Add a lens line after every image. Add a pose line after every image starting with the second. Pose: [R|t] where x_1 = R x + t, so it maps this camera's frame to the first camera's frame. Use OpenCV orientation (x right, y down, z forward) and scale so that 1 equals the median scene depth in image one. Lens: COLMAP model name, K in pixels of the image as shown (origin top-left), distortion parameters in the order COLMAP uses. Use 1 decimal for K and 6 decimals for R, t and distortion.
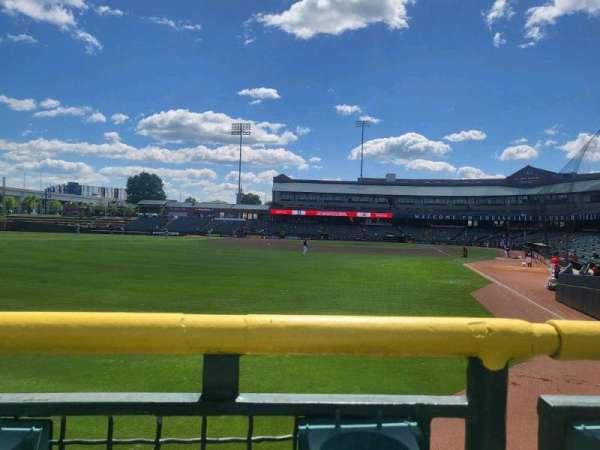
lens RADIAL K [[463.7, 0, 298.5], [0, 463.7, 221.8], [0, 0, 1]] dist [-0.018747, 0.080880]
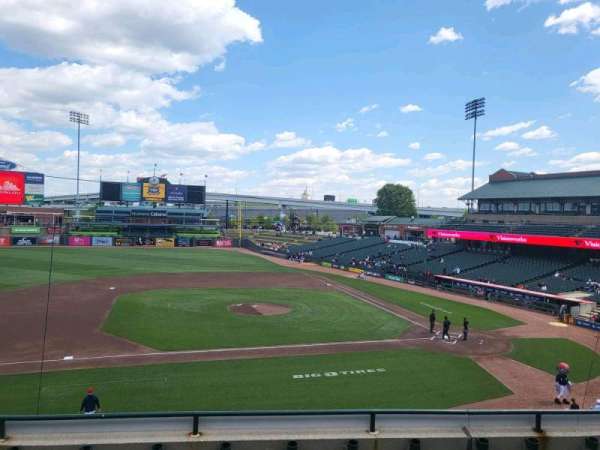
lens RADIAL K [[463.7, 0, 301.0], [0, 463.7, 227.2], [0, 0, 1]] dist [-0.018747, 0.080880]
pose [[0.467078, 0.004497, -0.884205, 0.414526], [-0.006384, 0.999978, 0.001714, -0.028880], [0.884193, 0.004844, 0.467096, 0.524214]]
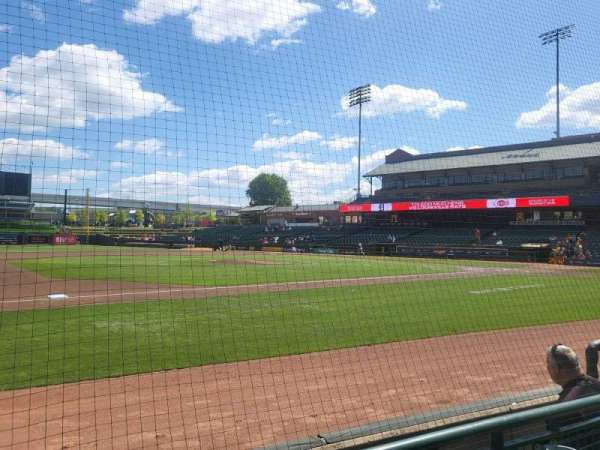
lens RADIAL K [[463.7, 0, 301.9], [0, 463.7, 216.3], [0, 0, 1]] dist [-0.018747, 0.080880]
pose [[0.769056, -0.050087, -0.637215, 0.277782], [0.015401, 0.998088, -0.059866, 0.022914], [0.638995, 0.036226, 0.768357, 0.484650]]
